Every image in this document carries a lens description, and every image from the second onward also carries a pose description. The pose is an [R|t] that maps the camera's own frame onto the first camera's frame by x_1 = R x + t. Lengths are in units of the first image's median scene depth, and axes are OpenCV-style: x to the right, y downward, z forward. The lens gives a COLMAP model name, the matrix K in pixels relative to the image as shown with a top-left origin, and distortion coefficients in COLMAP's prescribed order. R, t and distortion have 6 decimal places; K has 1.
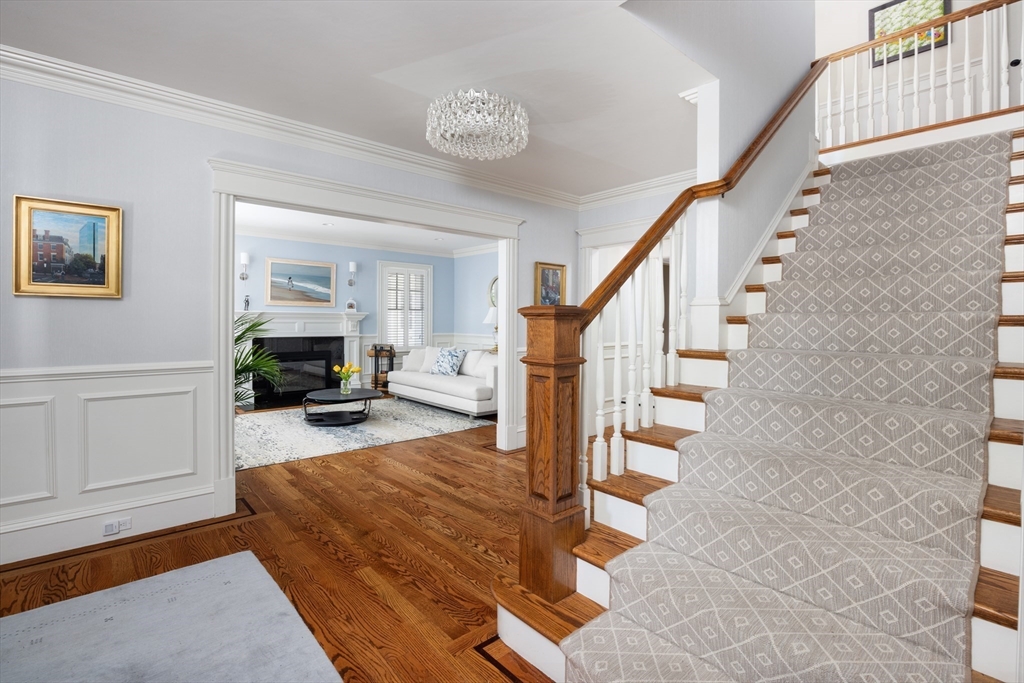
lens RADIAL K [[445.3, 0, 513.5], [0, 445.3, 319.8], [0, 0, 1]] dist [0.000194, 0.000007]
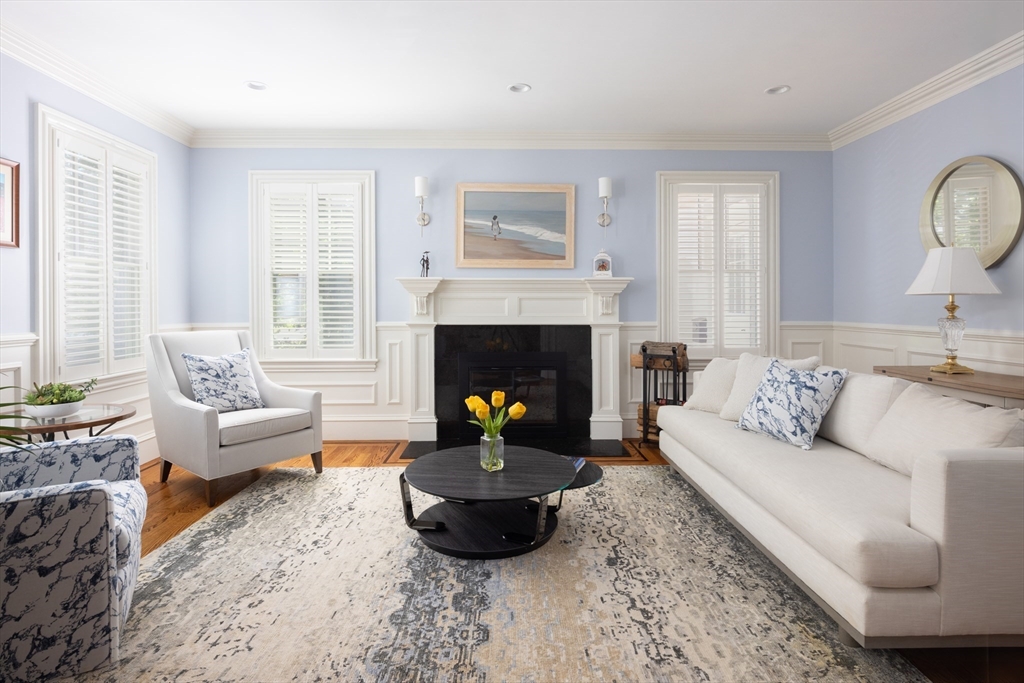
lens RADIAL K [[629.0, 0, 514.2], [0, 629.0, 303.4], [0, 0, 1]] dist [-0.000717, -0.000201]
pose [[0.798846, -0.004653, -0.601517, -0.017223], [0.004632, 0.999988, -0.001585, 0.013698], [0.601517, -0.001520, 0.798858, 0.396618]]
